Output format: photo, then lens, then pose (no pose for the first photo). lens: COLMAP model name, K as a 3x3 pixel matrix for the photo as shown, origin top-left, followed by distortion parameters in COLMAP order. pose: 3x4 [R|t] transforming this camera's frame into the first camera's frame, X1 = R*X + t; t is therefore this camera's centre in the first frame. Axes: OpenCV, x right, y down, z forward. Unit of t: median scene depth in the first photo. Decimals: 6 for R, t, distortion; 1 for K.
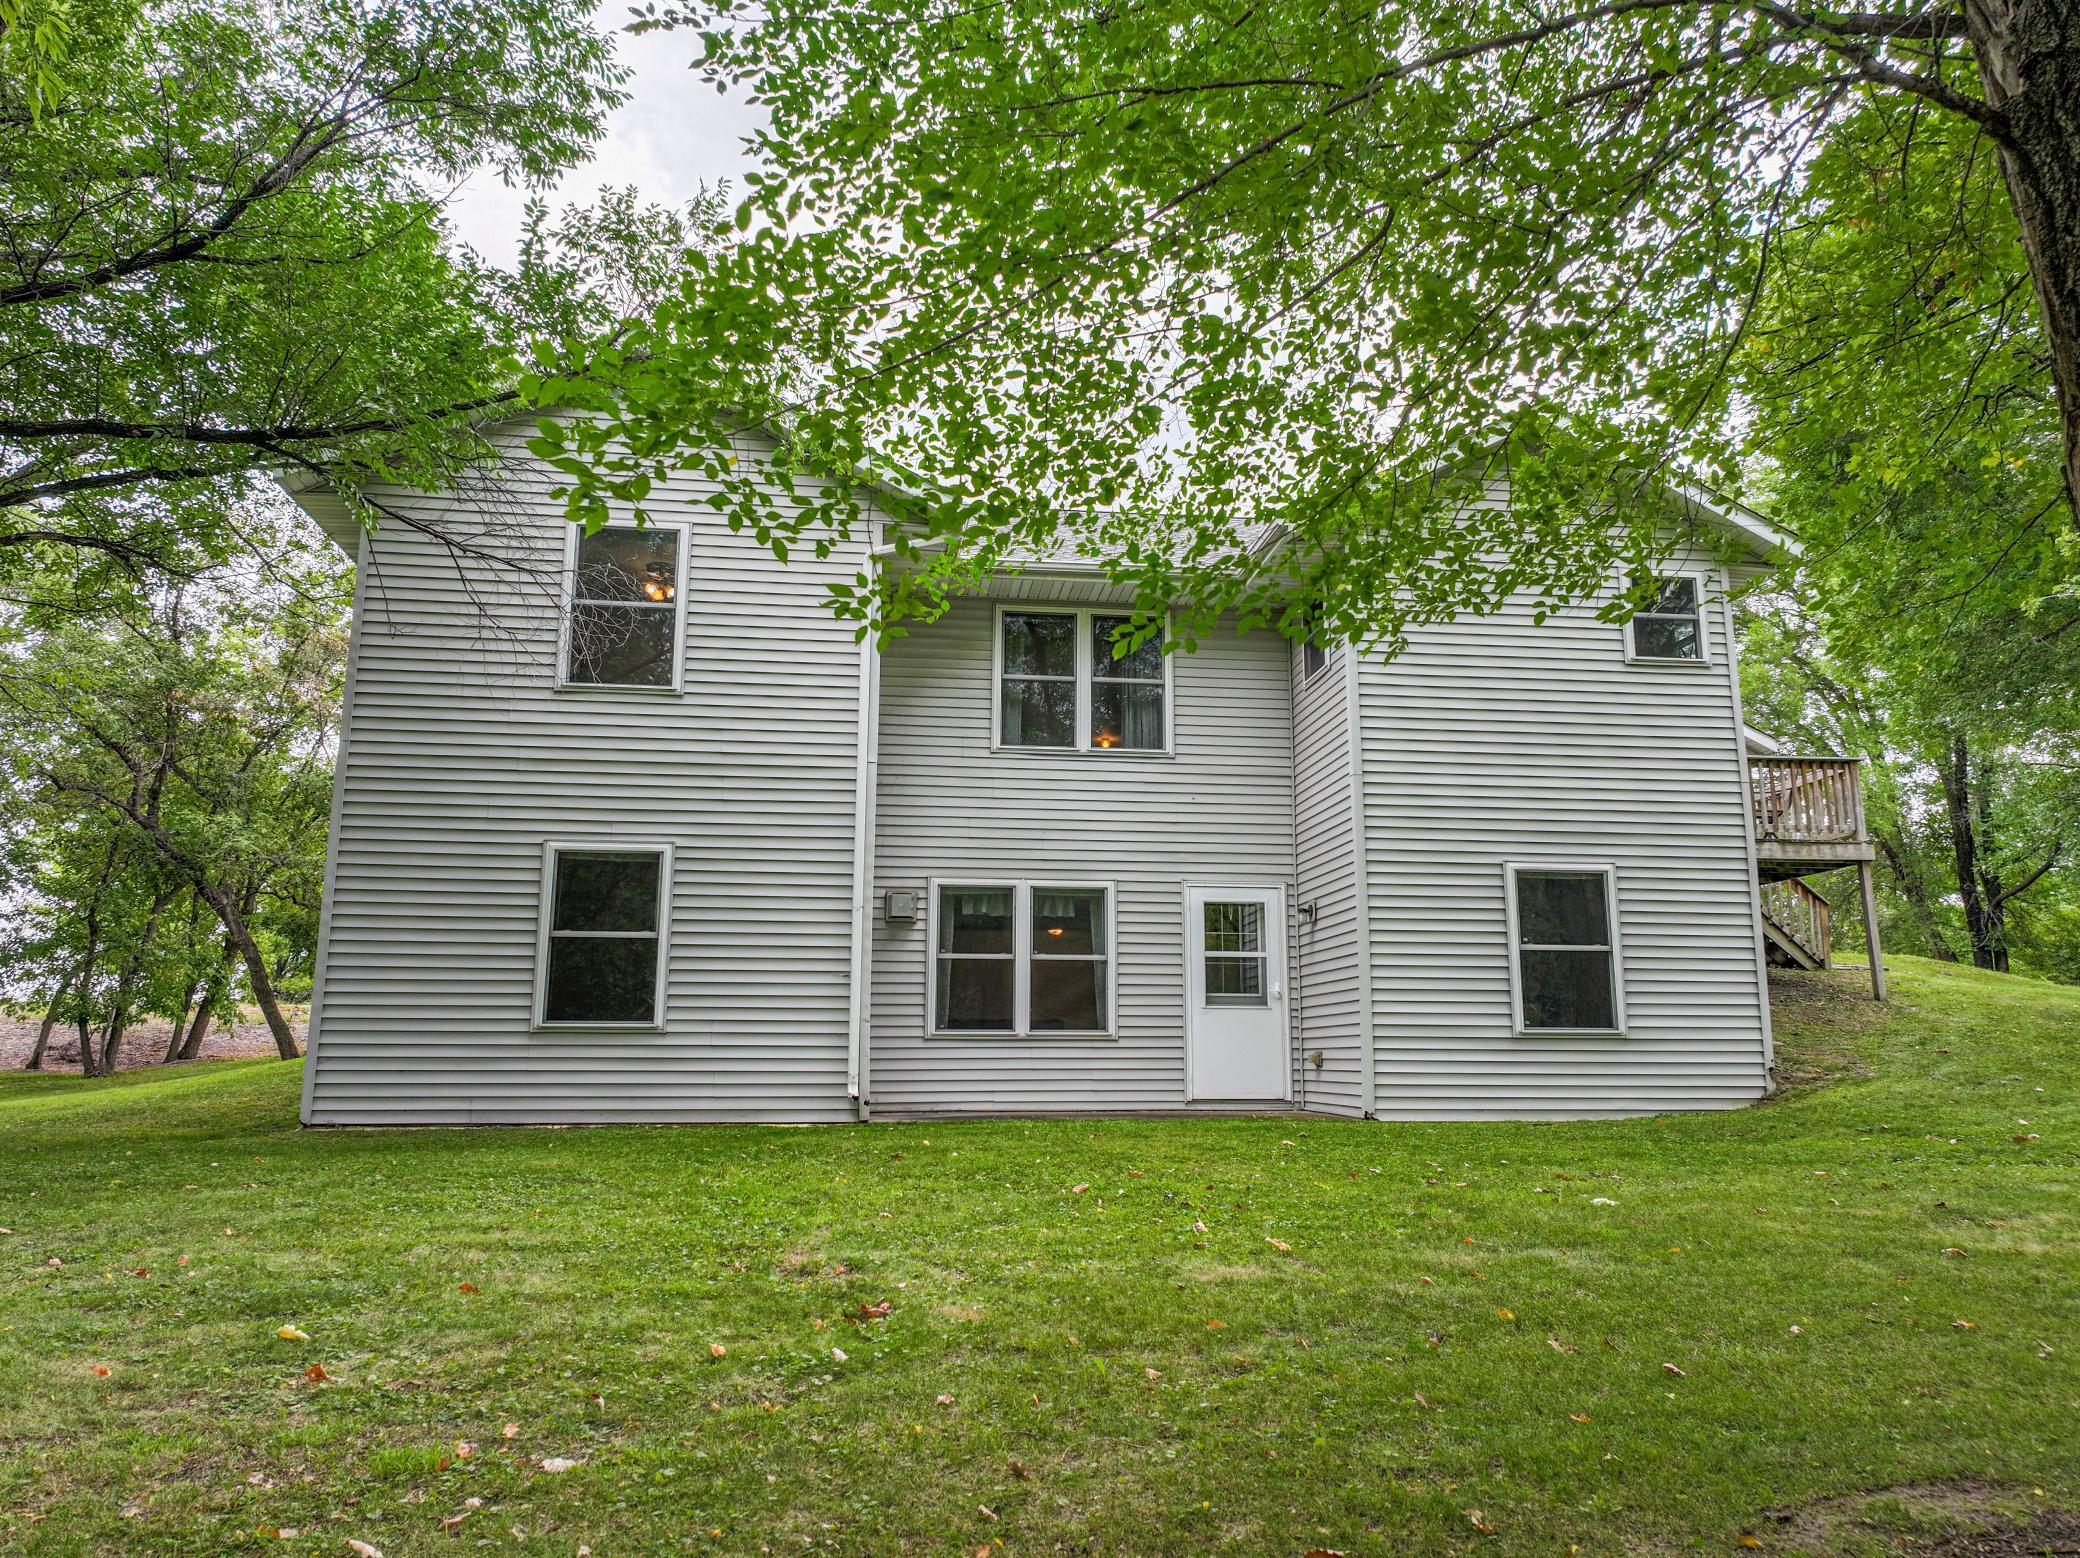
lens RADIAL K [[1464.6, 0, 1037.1], [0, 1464.6, 787.3], [0, 0, 1]] dist [0.001658, 0.016206]
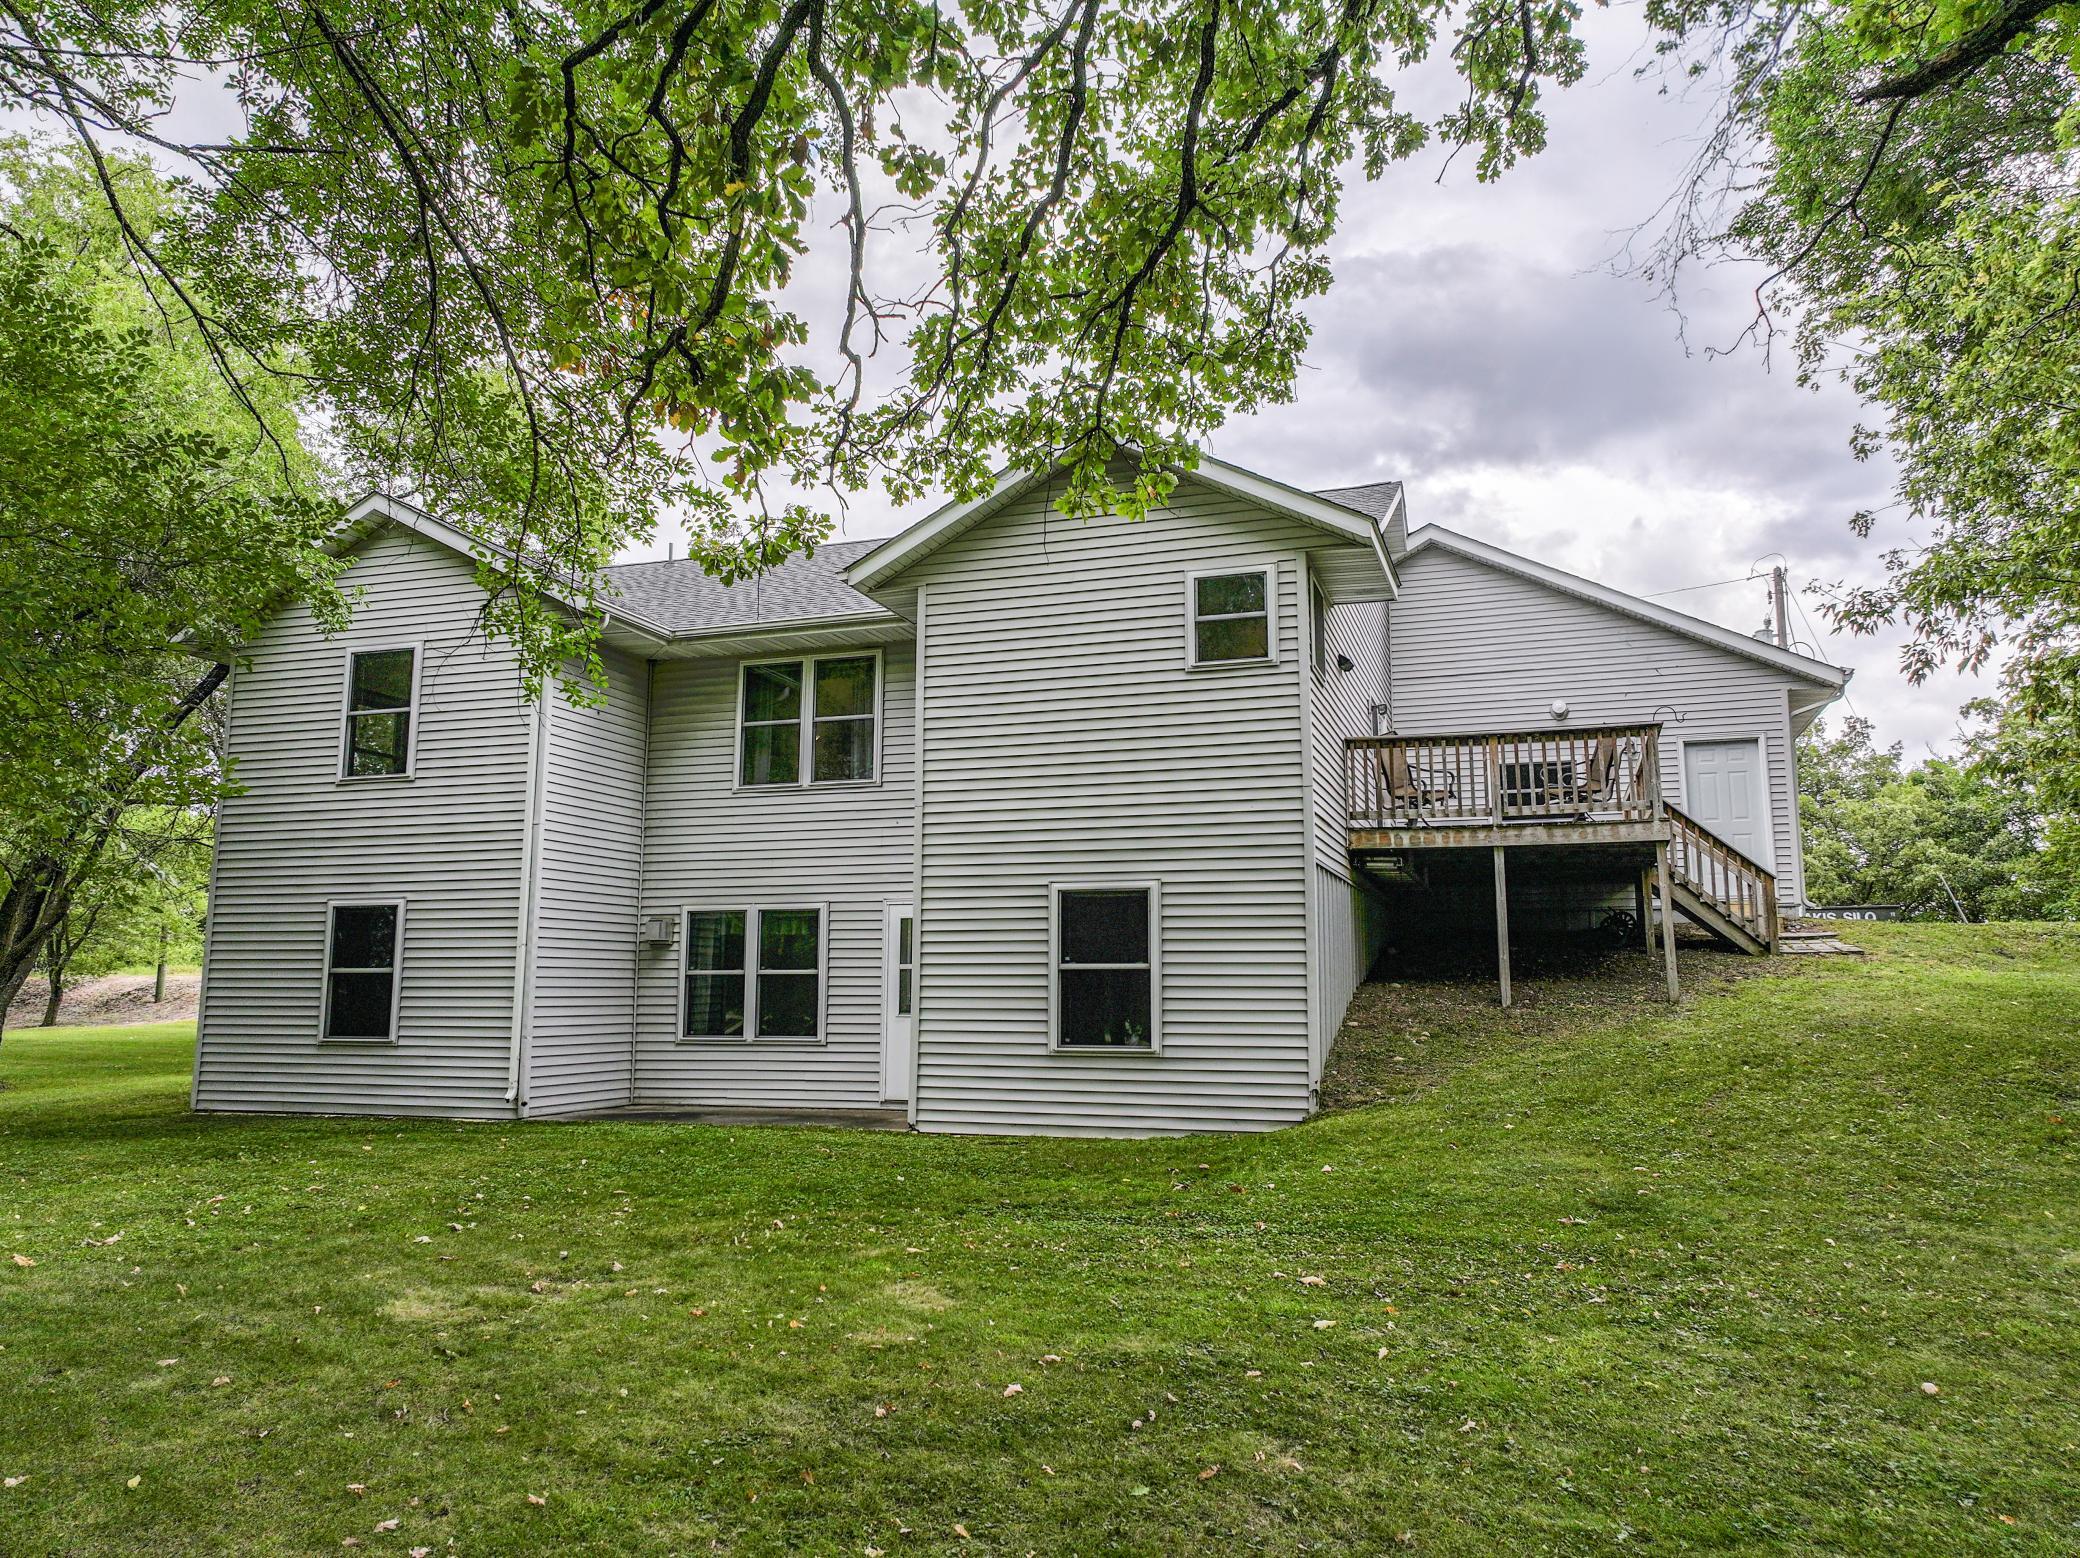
lens RADIAL K [[1464.6, 0, 1050.5], [0, 1464.6, 772.9], [0, 0, 1]] dist [0.001658, 0.016206]
pose [[0.899022, -0.067795, -0.432624, 0.713485], [0.083153, 0.996398, 0.016656, -0.039320], [0.429937, -0.050948, 0.901420, 0.077839]]
